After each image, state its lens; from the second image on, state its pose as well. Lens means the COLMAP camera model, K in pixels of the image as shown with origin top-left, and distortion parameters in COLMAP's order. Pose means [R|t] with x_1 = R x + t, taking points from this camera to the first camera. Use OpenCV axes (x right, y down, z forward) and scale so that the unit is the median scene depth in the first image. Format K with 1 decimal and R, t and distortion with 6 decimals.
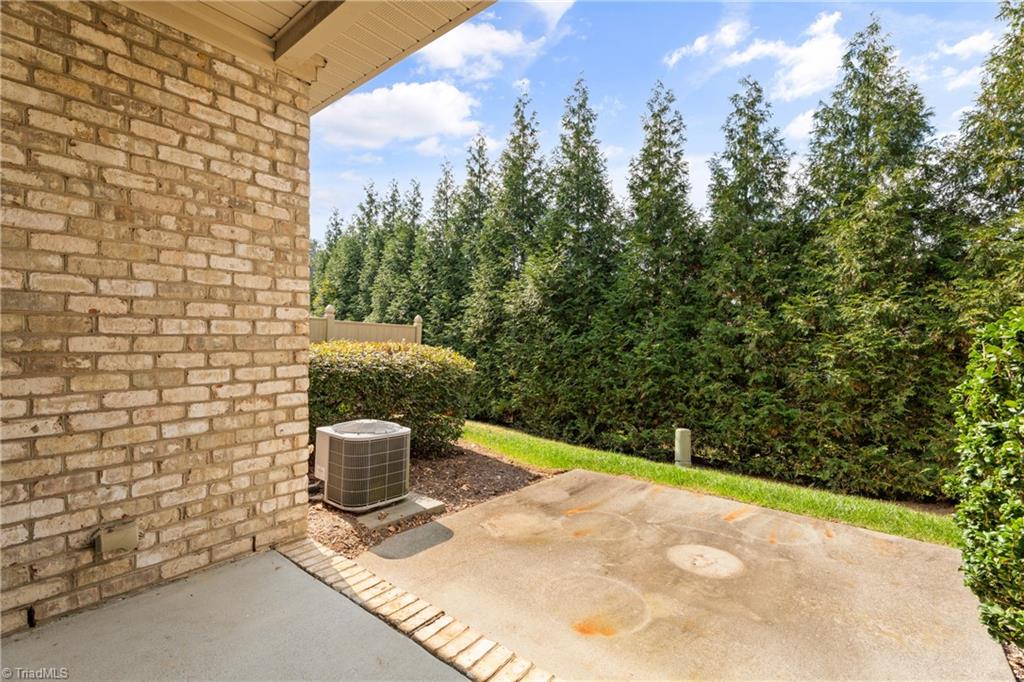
lens RADIAL K [[453.0, 0, 510.8], [0, 453.0, 341.6], [0, 0, 1]] dist [0.003888, 0.000092]
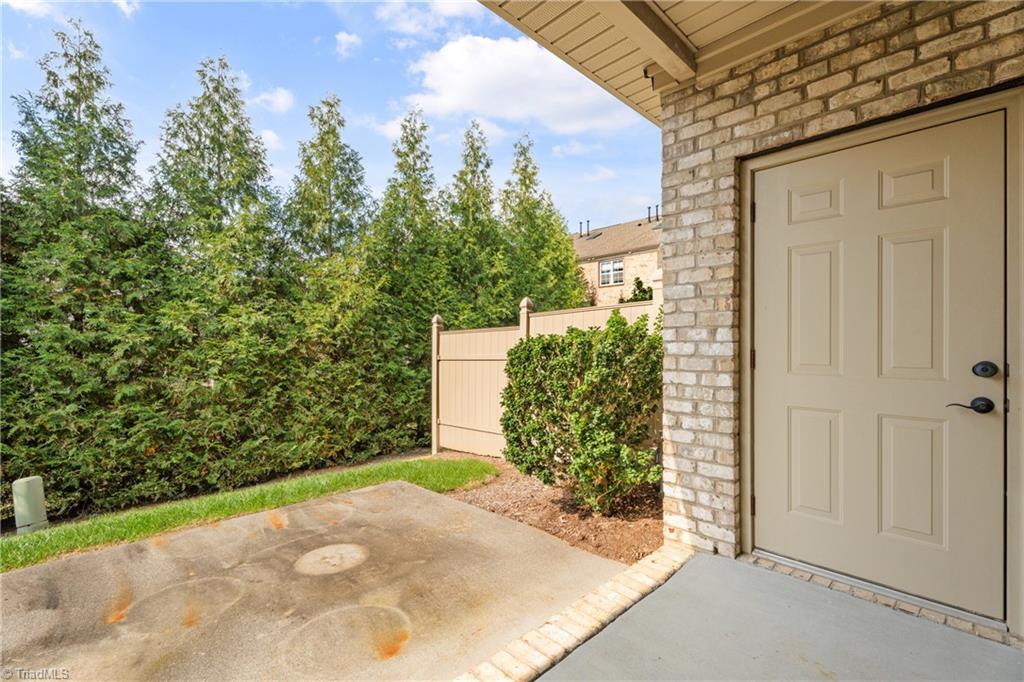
lens RADIAL K [[453.0, 0, 510.8], [0, 453.0, 342.0], [0, 0, 1]] dist [0.003888, 0.000092]
pose [[0.120603, 0.003514, 0.992695, -0.267261], [0.012006, 0.999915, -0.004998, -0.001688], [-0.992628, 0.012521, 0.120550, 0.223335]]
